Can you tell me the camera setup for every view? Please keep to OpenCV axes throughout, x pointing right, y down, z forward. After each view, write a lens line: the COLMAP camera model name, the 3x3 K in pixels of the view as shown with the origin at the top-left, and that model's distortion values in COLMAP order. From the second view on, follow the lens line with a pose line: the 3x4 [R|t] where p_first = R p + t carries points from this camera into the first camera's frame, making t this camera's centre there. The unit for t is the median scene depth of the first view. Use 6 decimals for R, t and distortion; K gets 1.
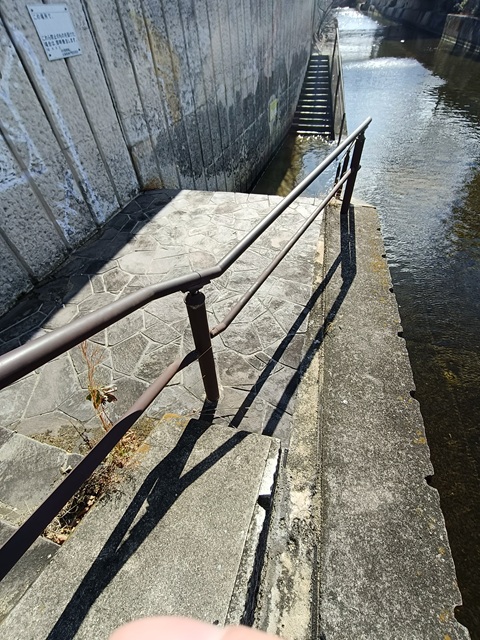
lens RADIAL K [[301.6, 0, 240.0], [0, 301.6, 320.0], [0, 0, 1]] dist [-0.000726, -0.000402]
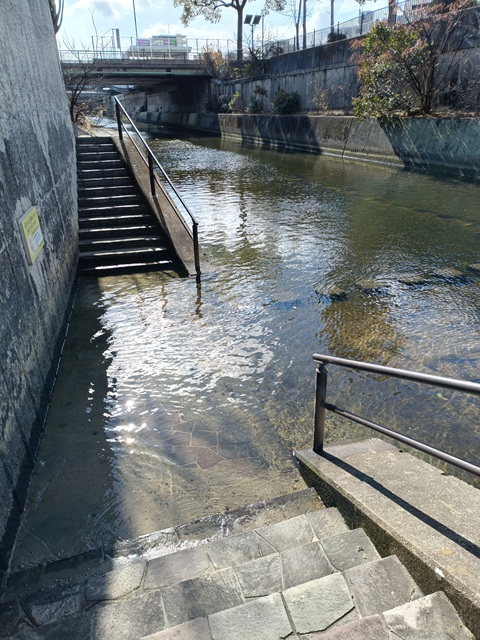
lens RADIAL K [[452.4, 0, 240.0], [0, 452.4, 320.0], [0, 0, 1]] dist [0.008142, 0.002400]
pose [[0.848544, -0.201332, 0.489324, 0.029457], [0.373941, 0.882458, -0.285369, -0.287161], [-0.374354, 0.425127, 0.824091, 0.404475]]
